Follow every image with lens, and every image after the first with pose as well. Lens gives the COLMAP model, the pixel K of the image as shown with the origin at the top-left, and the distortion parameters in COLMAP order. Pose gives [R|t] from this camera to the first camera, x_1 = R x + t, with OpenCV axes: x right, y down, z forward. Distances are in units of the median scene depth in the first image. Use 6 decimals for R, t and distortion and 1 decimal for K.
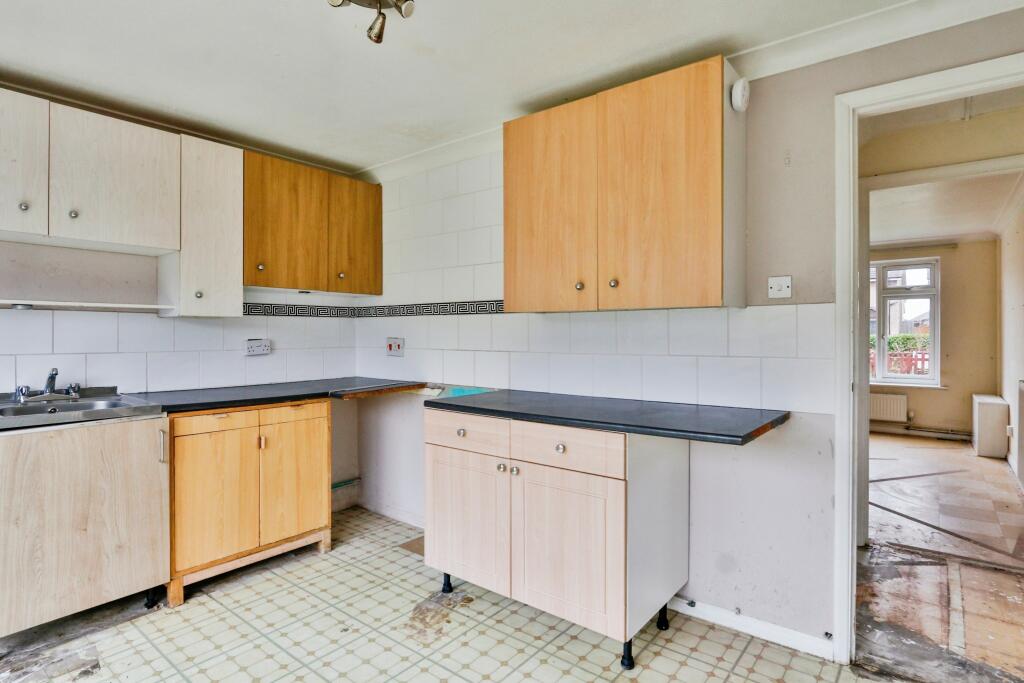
lens RADIAL K [[553.8, 0, 507.3], [0, 553.8, 332.6], [0, 0, 1]] dist [-0.017528, 0.000554]
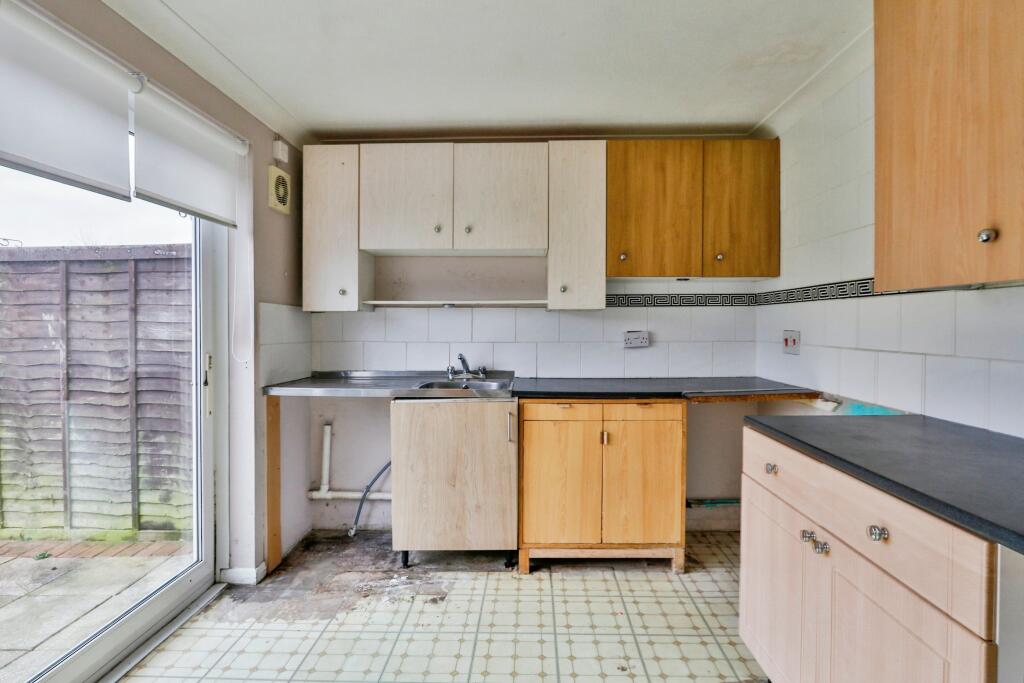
lens RADIAL K [[553.8, 0, 507.3], [0, 553.8, 332.6], [0, 0, 1]] dist [-0.017528, 0.000554]
pose [[0.596962, 0.008643, -0.802223, 0.230520], [0.005317, 0.999877, 0.014730, -0.001709], [0.802252, -0.013058, 0.596843, 0.278157]]
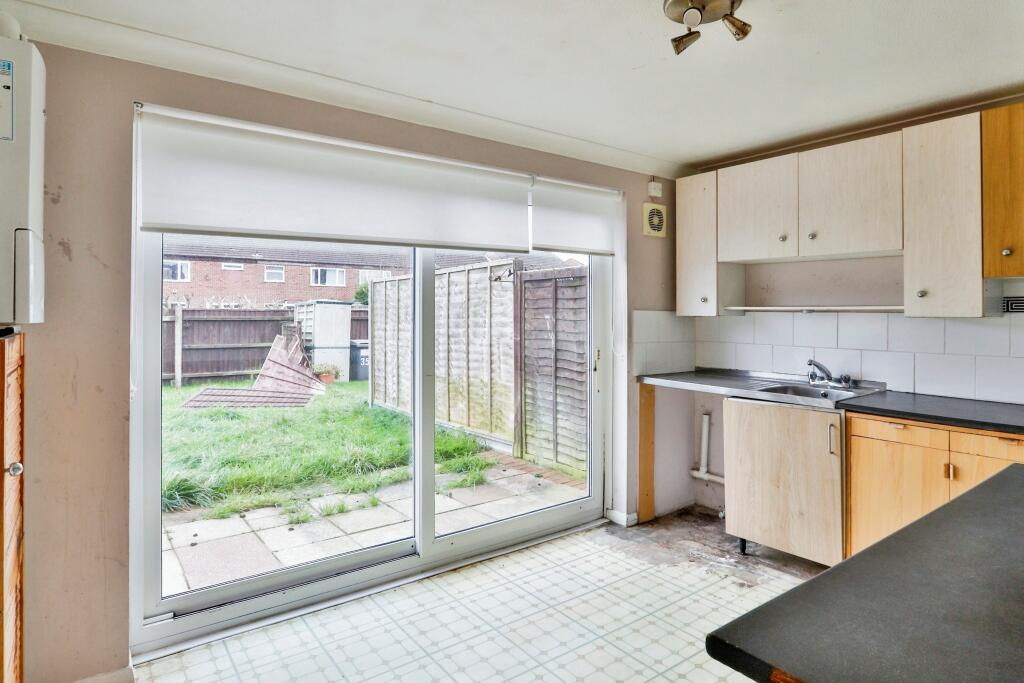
lens RADIAL K [[581.9, 0, 517.3], [0, 581.9, 308.2], [0, 0, 1]] dist [-0.001179, -0.000323]
pose [[-0.250481, -0.007779, -0.968090, 0.548937], [0.001069, 0.999965, -0.008312, -0.037260], [0.968121, -0.003116, -0.250464, 0.584758]]
